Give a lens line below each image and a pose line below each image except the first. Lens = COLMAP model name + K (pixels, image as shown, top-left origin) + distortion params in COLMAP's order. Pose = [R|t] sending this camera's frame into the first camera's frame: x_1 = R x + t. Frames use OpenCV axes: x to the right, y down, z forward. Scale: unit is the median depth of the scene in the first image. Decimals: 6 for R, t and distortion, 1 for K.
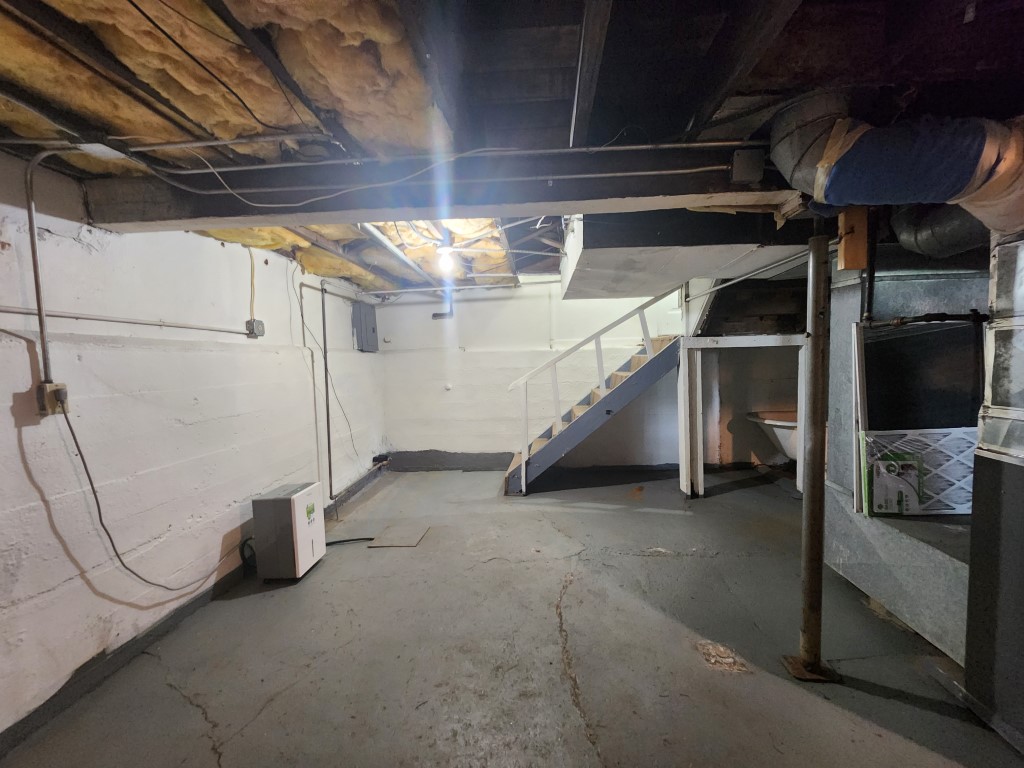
lens RADIAL K [[415.8, 0, 513.7], [0, 415.8, 383.8], [0, 0, 1]] dist [0.000369, -0.002273]
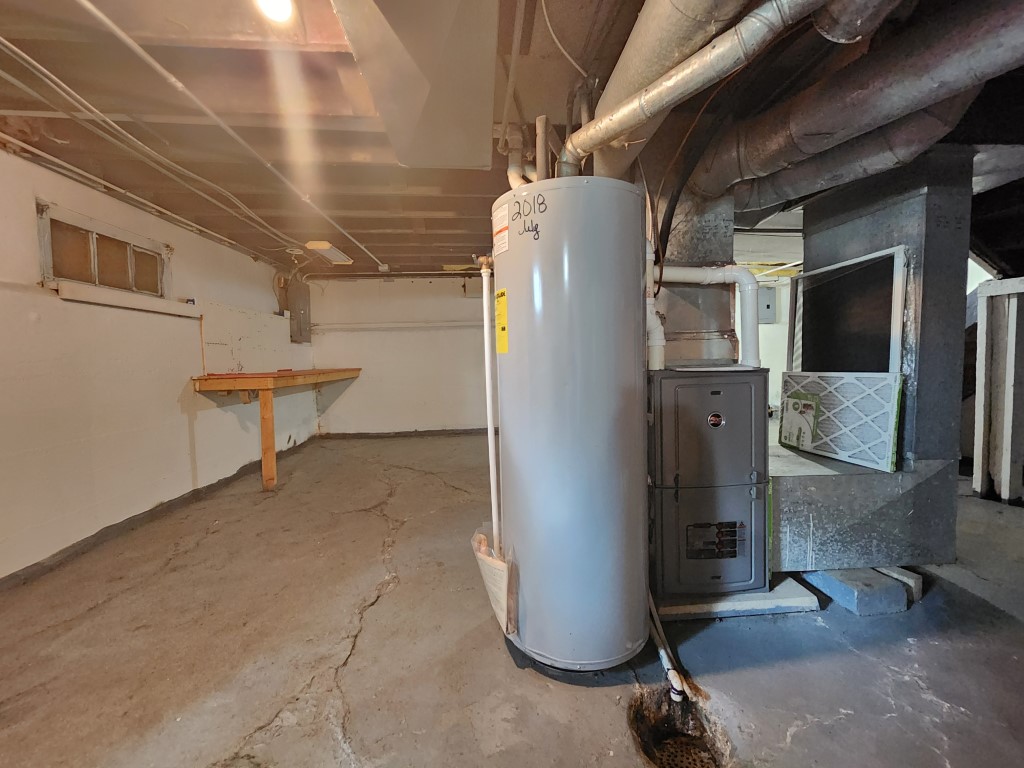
lens RADIAL K [[415.8, 0, 513.7], [0, 415.8, 383.8], [0, 0, 1]] dist [0.000369, -0.002273]
pose [[0.141445, 0.079231, -0.986770, 1.898613], [-0.040871, 0.996410, 0.074146, 0.092822], [0.989102, 0.029843, 0.144176, 0.088514]]
